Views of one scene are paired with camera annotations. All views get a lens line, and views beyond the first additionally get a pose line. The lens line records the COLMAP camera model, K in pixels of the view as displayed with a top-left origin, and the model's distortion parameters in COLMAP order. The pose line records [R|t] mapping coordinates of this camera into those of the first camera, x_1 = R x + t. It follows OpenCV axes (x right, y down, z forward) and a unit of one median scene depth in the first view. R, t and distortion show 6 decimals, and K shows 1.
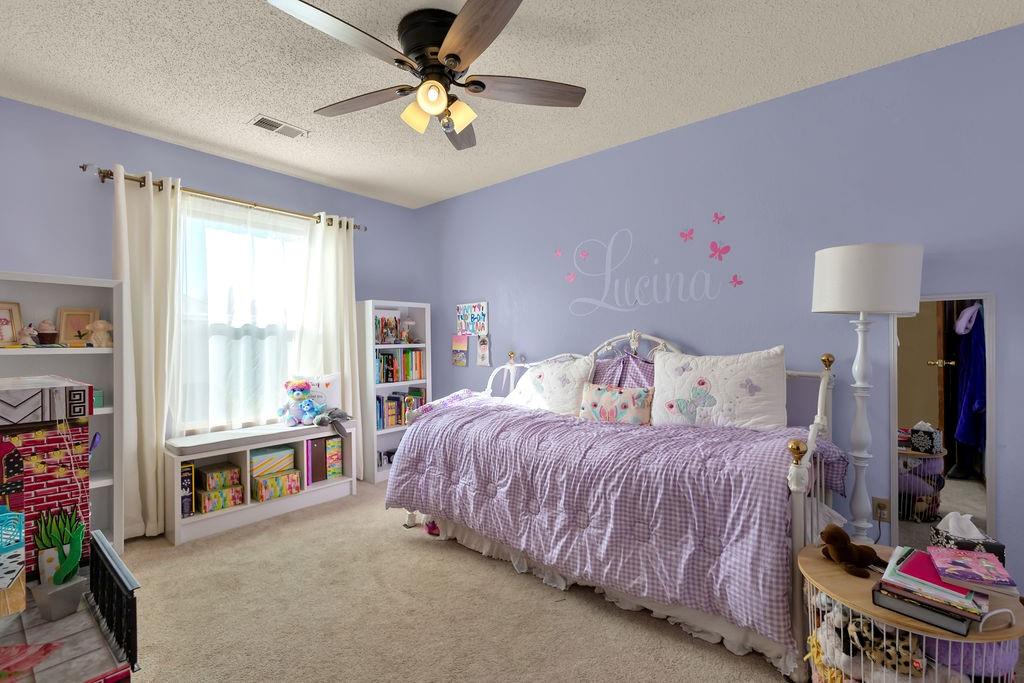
lens RADIAL K [[444.7, 0, 529.6], [0, 444.7, 342.9], [0, 0, 1]] dist [0.005062, -0.000645]
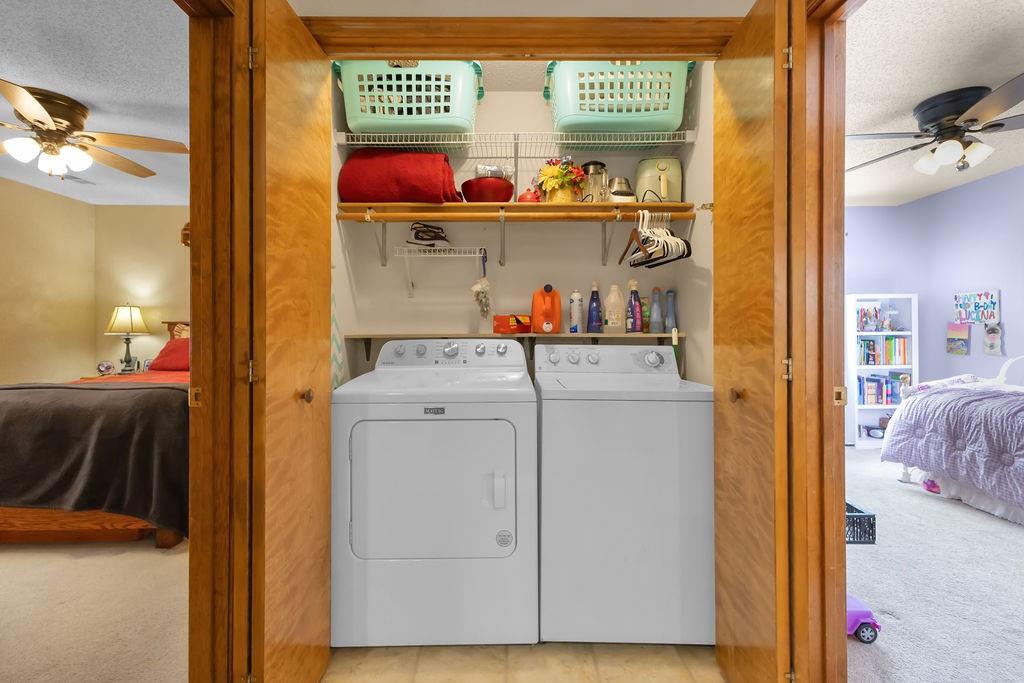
lens RADIAL K [[444.7, 0, 510.3], [0, 444.7, 328.9], [0, 0, 1]] dist [0.005062, -0.000645]
pose [[0.612963, 0.007847, -0.790072, 0.028210], [-0.007955, 0.999961, 0.003760, -0.000913], [0.790071, 0.003980, 0.613002, -0.543028]]
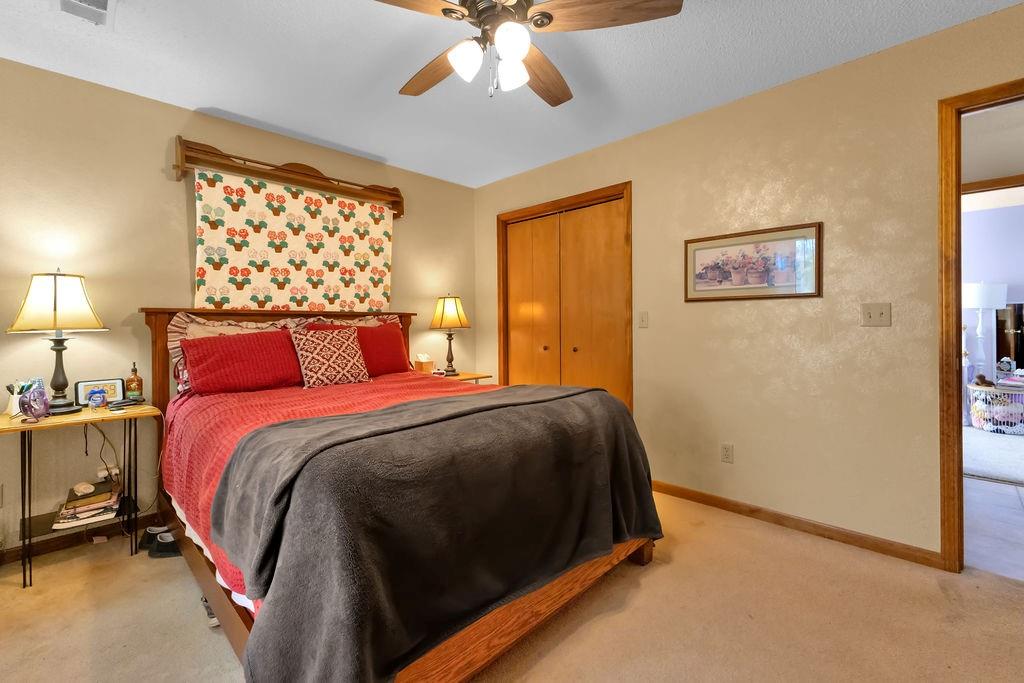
lens RADIAL K [[444.7, 0, 557.8], [0, 444.7, 321.9], [0, 0, 1]] dist [0.005062, -0.000645]
pose [[0.998165, 0.014368, -0.058818, -1.419333], [-0.014289, 0.999896, 0.001774, 0.003462], [0.058837, -0.000930, 0.998267, -1.575700]]
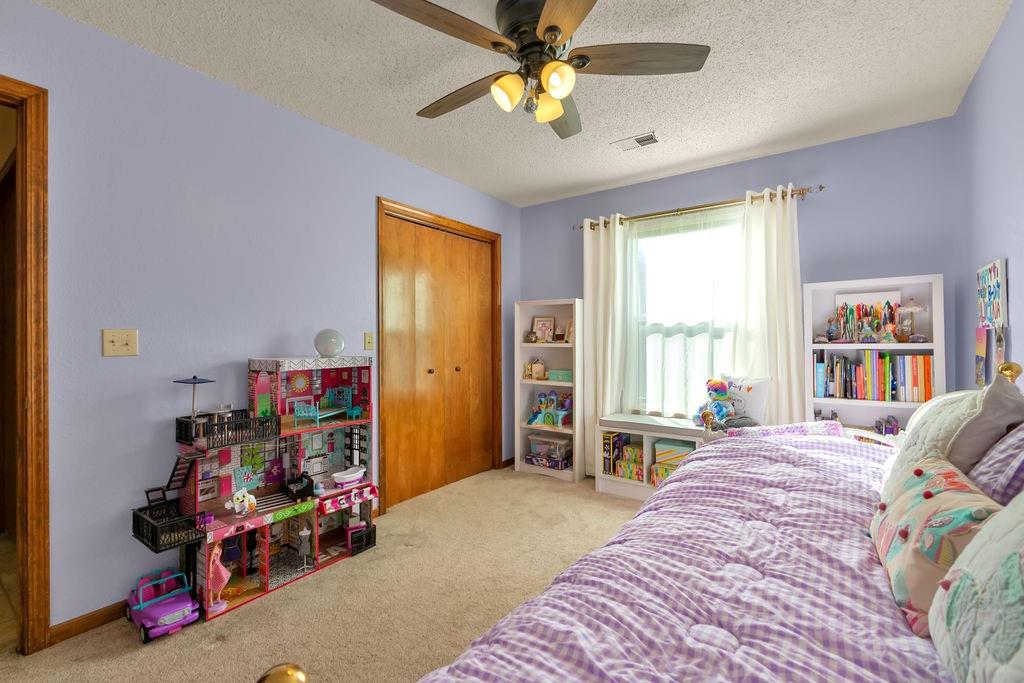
lens RADIAL K [[444.7, 0, 516.8], [0, 444.7, 339.9], [0, 0, 1]] dist [0.005062, -0.000645]
pose [[0.060724, 0.011103, -0.998093, 0.427939], [0.002435, 0.999934, 0.011272, -0.014345], [0.998152, -0.003115, 0.060693, 0.551222]]
